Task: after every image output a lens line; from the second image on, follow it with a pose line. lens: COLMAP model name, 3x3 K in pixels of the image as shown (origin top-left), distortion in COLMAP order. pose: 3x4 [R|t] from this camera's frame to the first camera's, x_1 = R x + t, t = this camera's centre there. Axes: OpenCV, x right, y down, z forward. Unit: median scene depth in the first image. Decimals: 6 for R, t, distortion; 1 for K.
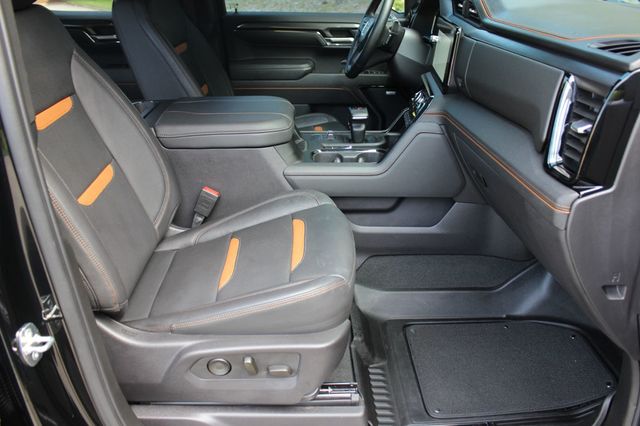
lens RADIAL K [[529.3, 0, 323.9], [0, 529.3, 214.7], [0, 0, 1]] dist [-0.162702, 0.133533]
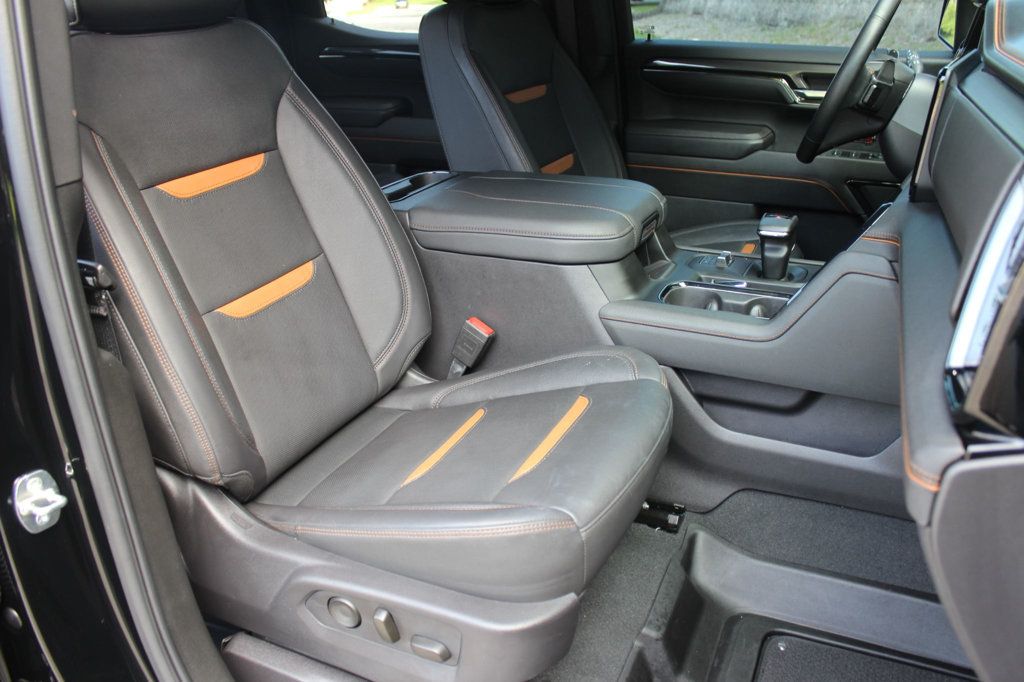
lens RADIAL K [[846.9, 0, 518.3], [0, 846.9, 343.7], [0, 0, 1]] dist [-0.162702, 0.133533]
pose [[0.897536, 0.152452, -0.413749, 0.227679], [-0.165386, 0.986218, 0.004618, -0.036017], [0.408750, 0.064283, 0.910379, 0.130045]]
